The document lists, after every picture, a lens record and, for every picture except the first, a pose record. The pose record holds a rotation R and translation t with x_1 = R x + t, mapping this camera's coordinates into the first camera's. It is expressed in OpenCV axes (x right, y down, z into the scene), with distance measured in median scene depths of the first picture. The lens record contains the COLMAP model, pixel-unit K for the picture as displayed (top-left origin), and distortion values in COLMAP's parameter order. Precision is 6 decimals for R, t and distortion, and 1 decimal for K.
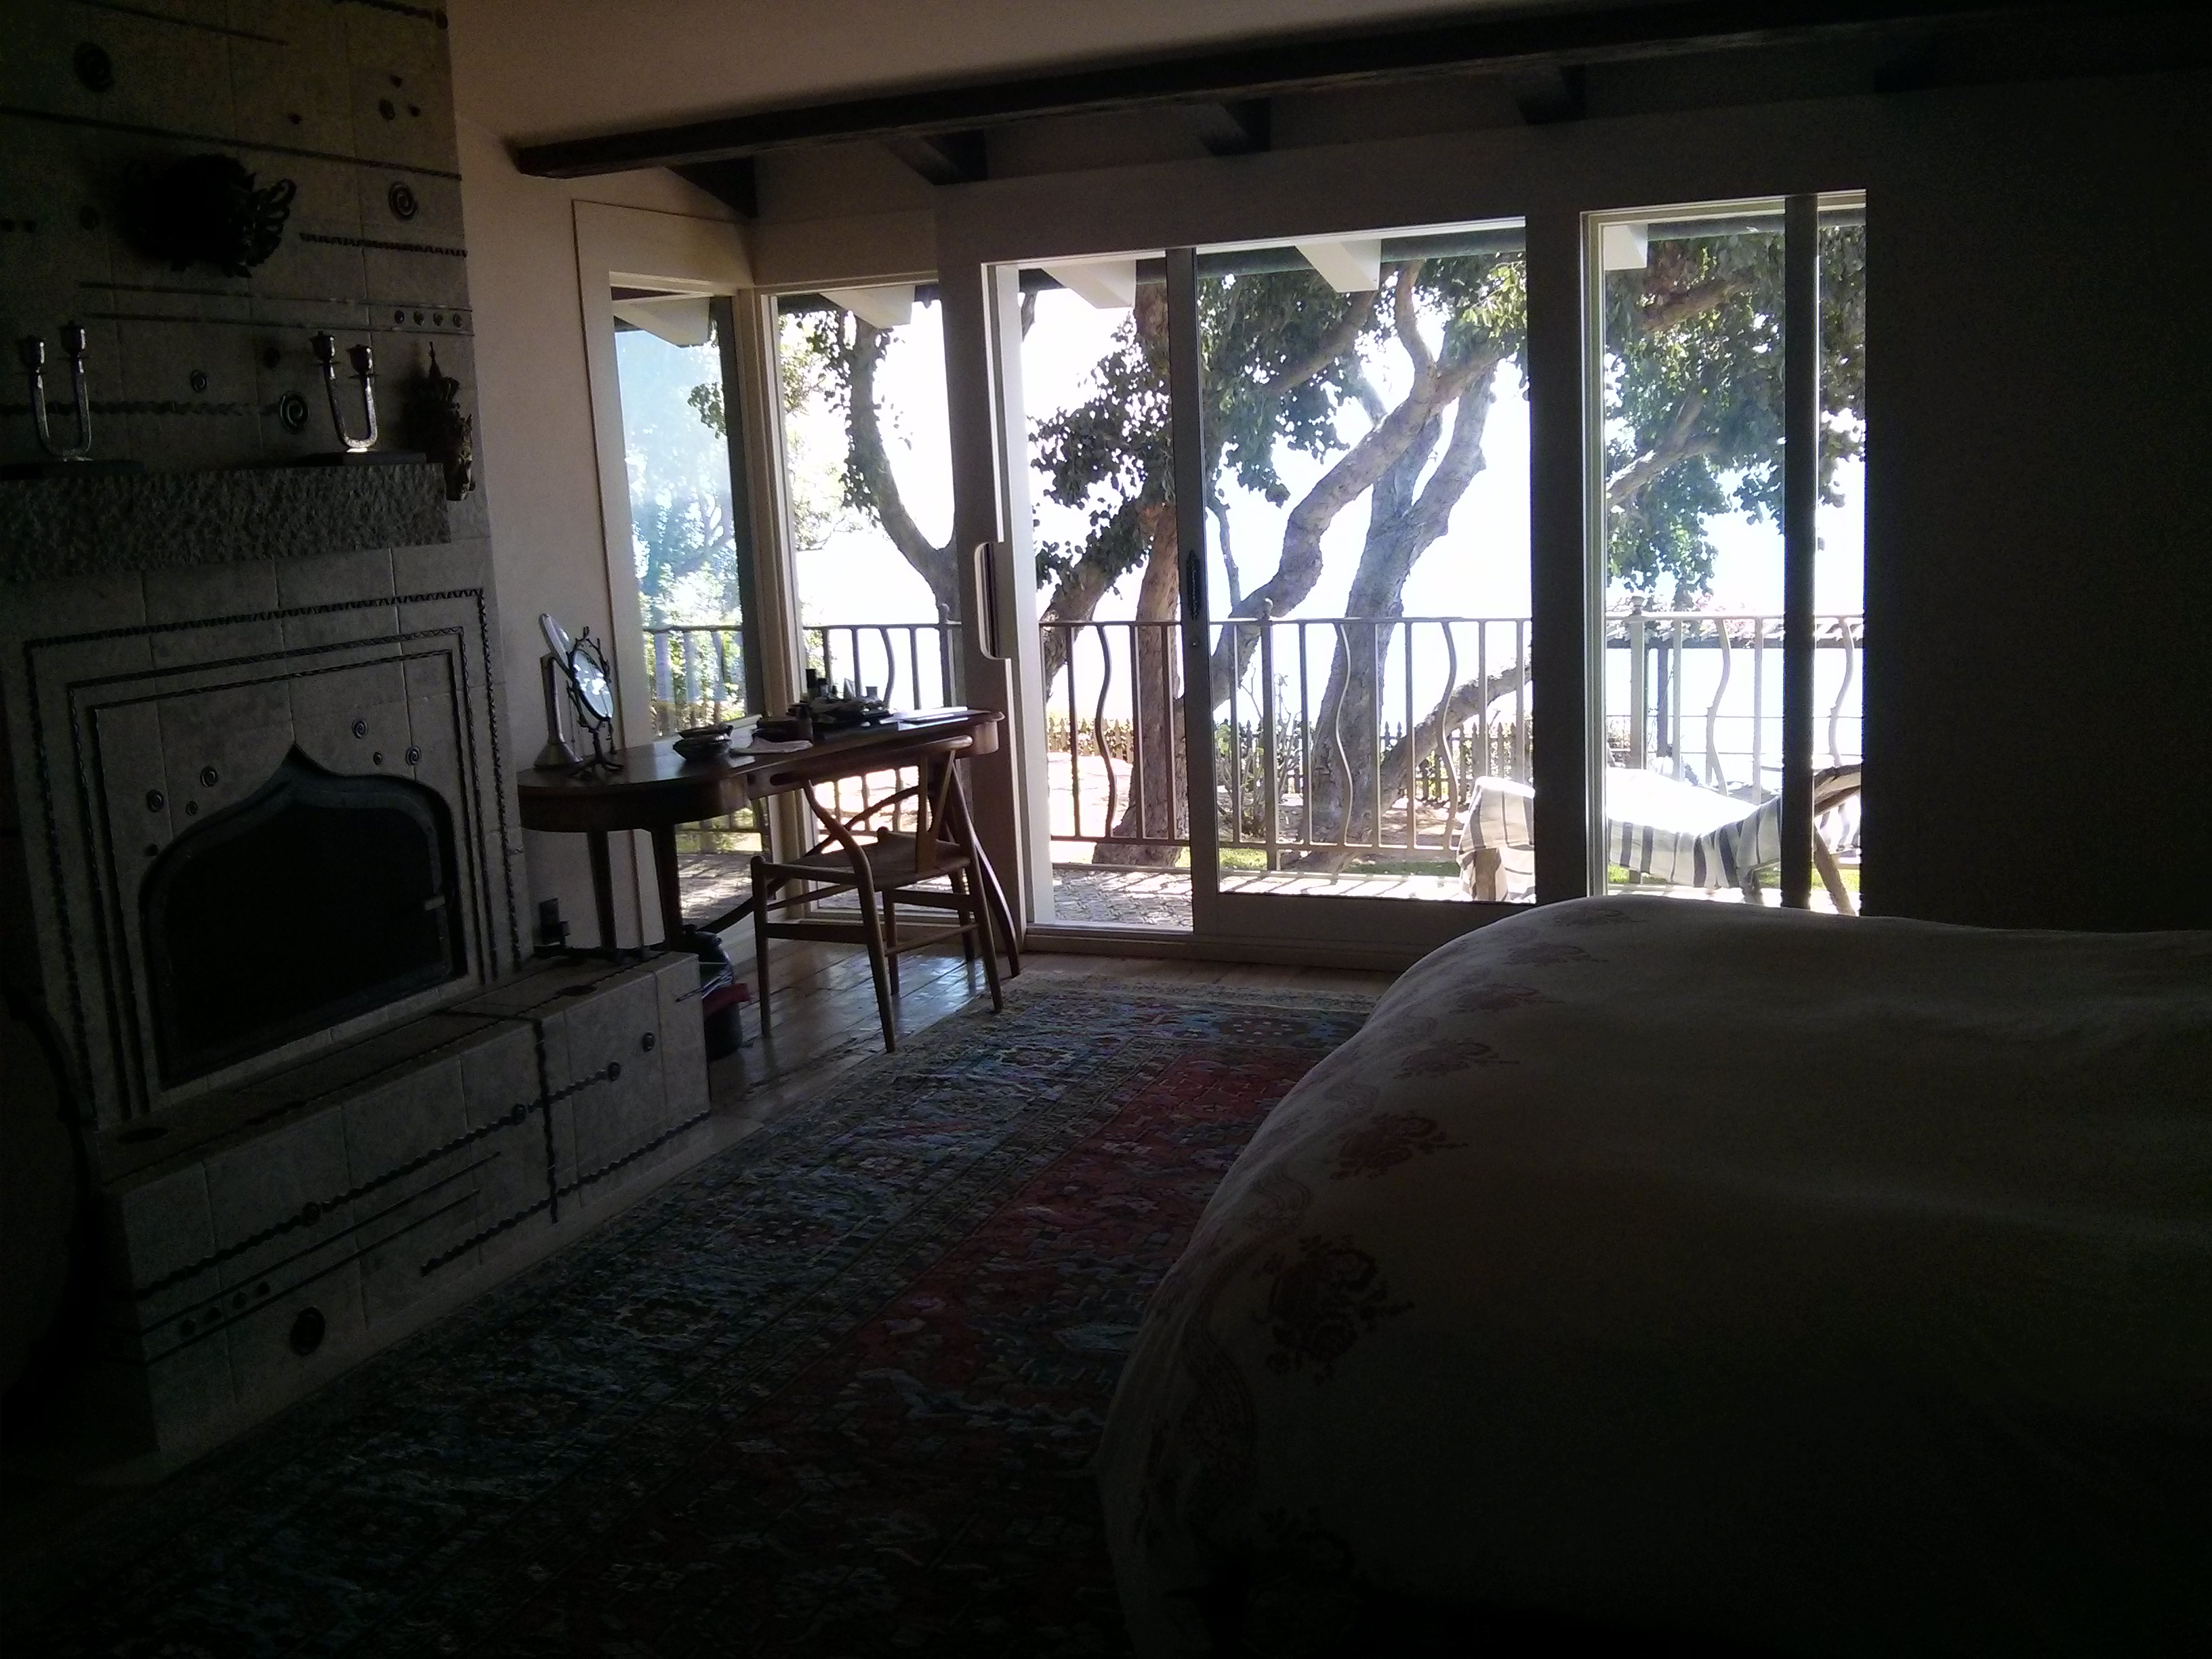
lens RADIAL K [[2064.0, 0, 1106.0], [0, 2064.0, 829.5], [0, 0, 1]] dist [0.045564, 0.002975]
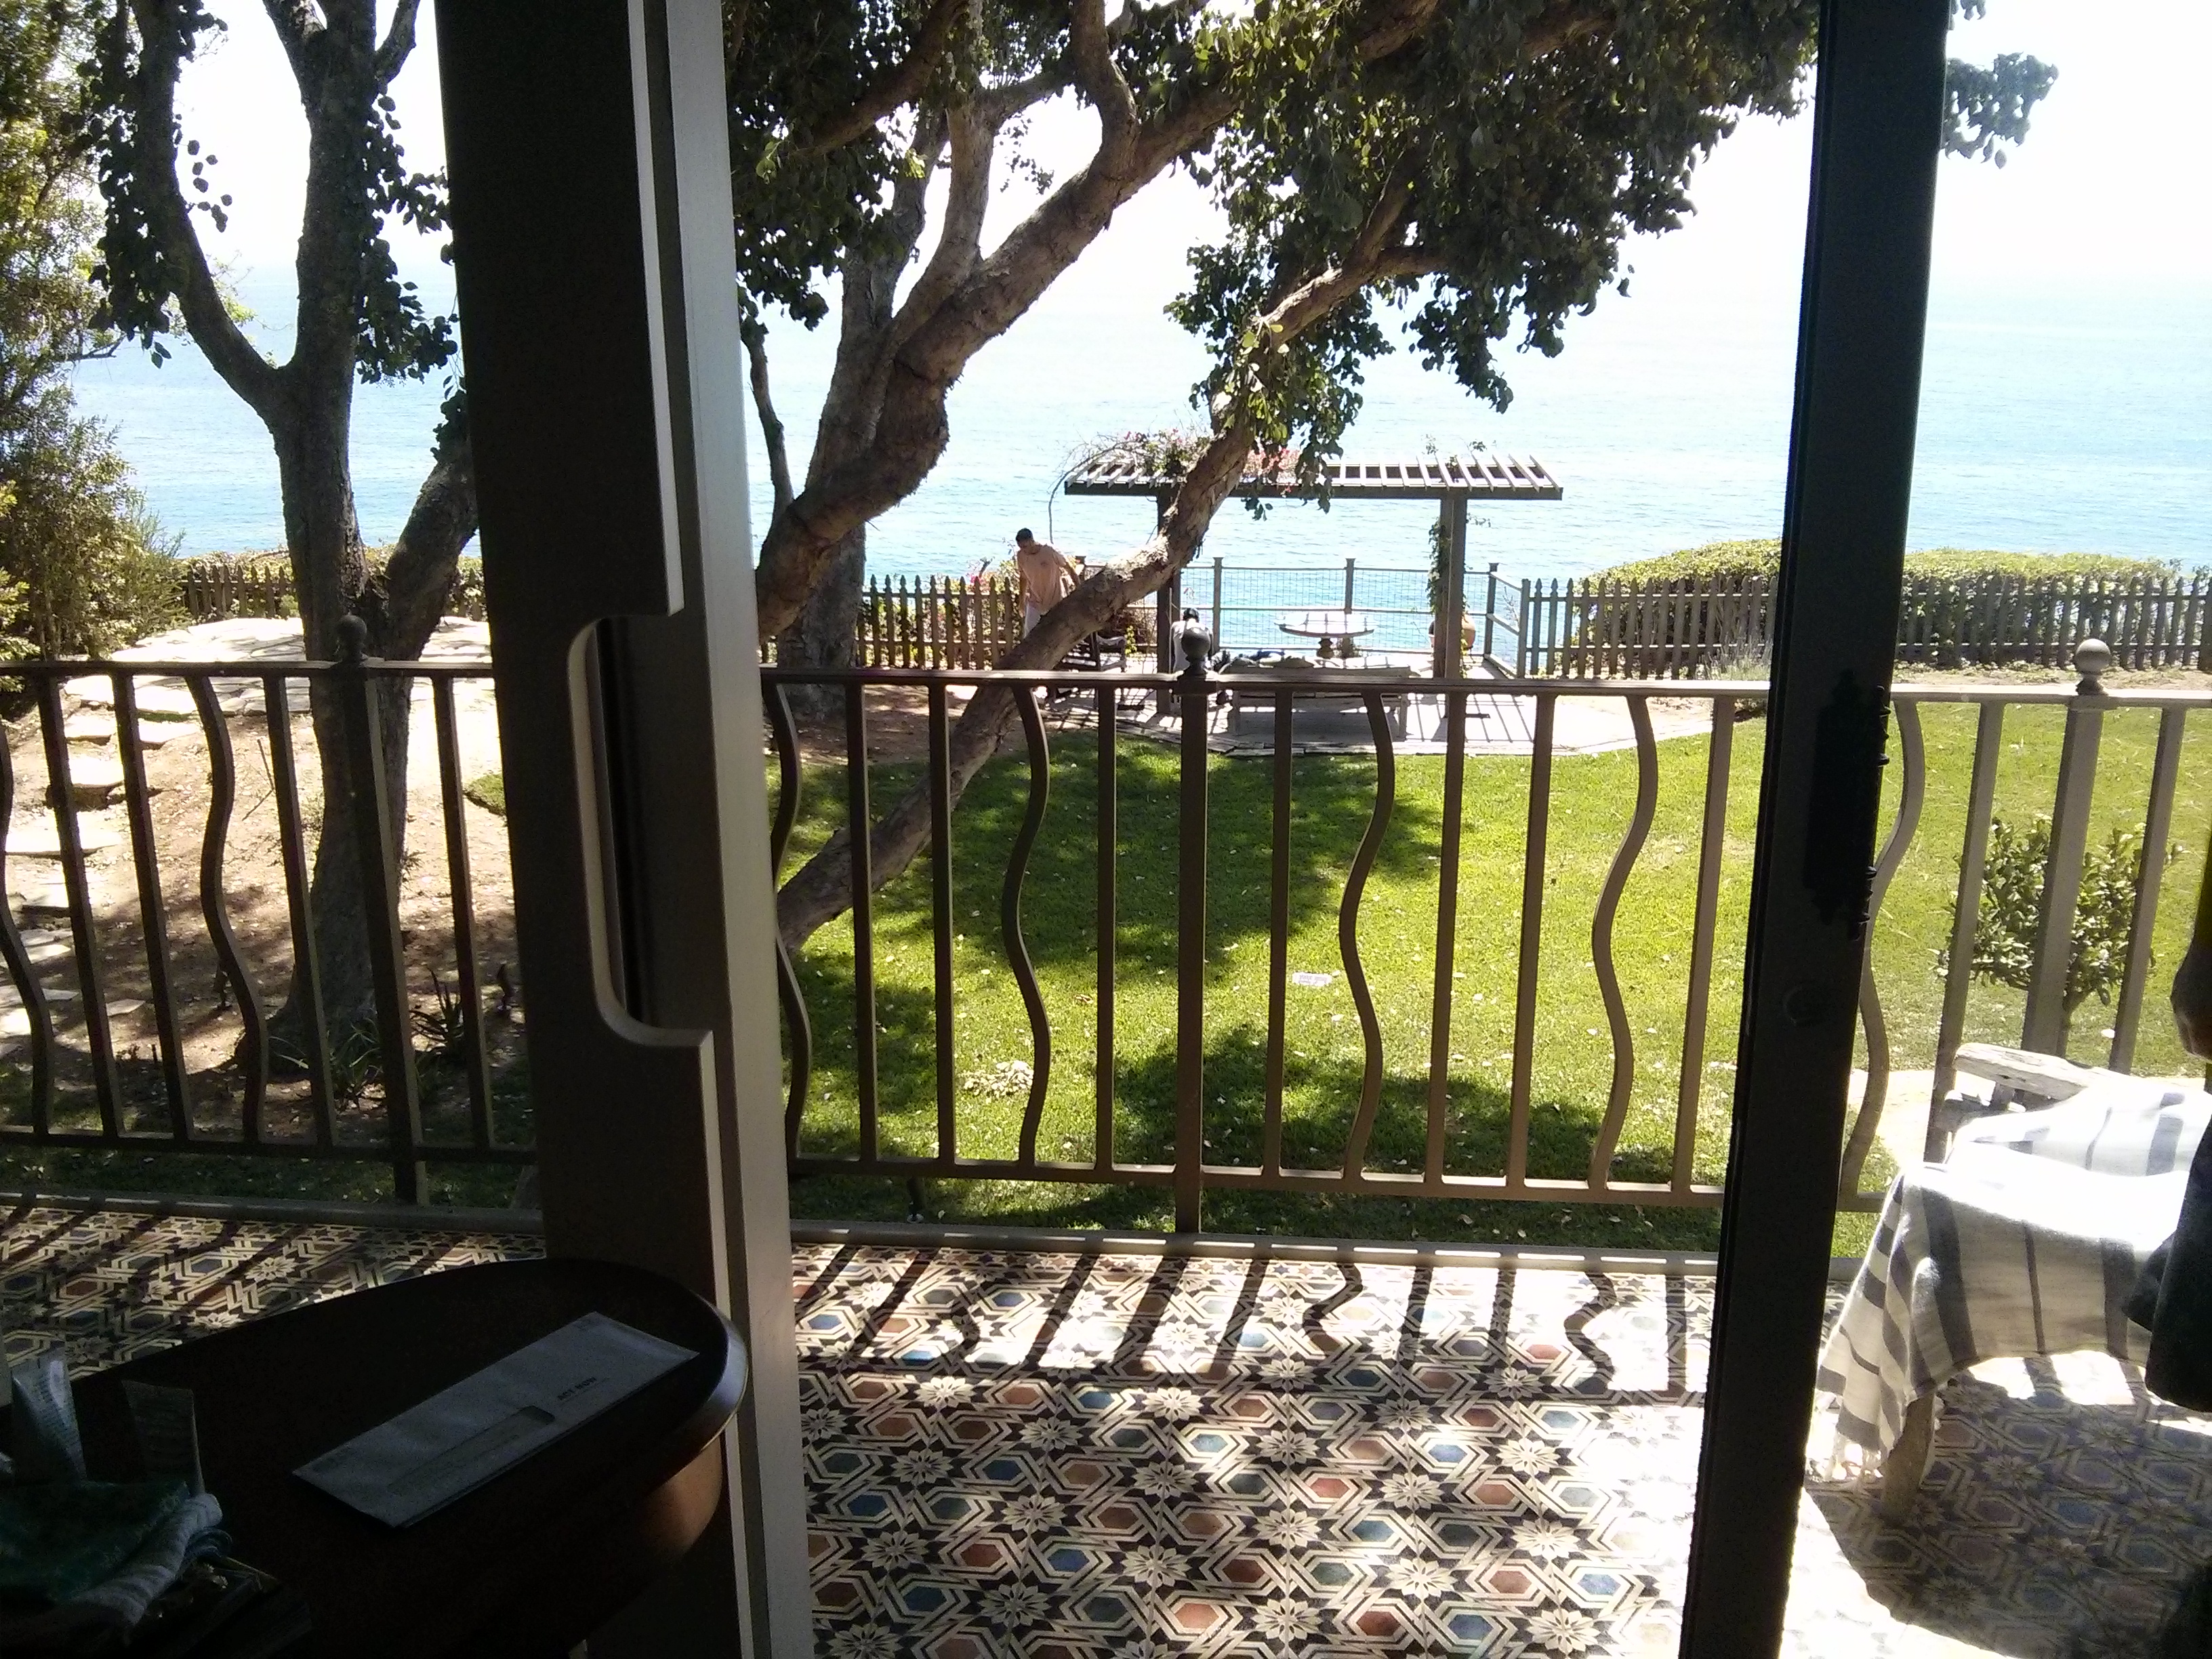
lens RADIAL K [[2064.0, 0, 1106.0], [0, 2064.0, 829.5], [0, 0, 1]] dist [0.045564, 0.002975]
pose [[0.953352, -0.046037, 0.298329, -0.039775], [0.016738, 0.994843, 0.100032, -0.054744], [-0.301396, -0.090372, 0.949207, 0.282978]]
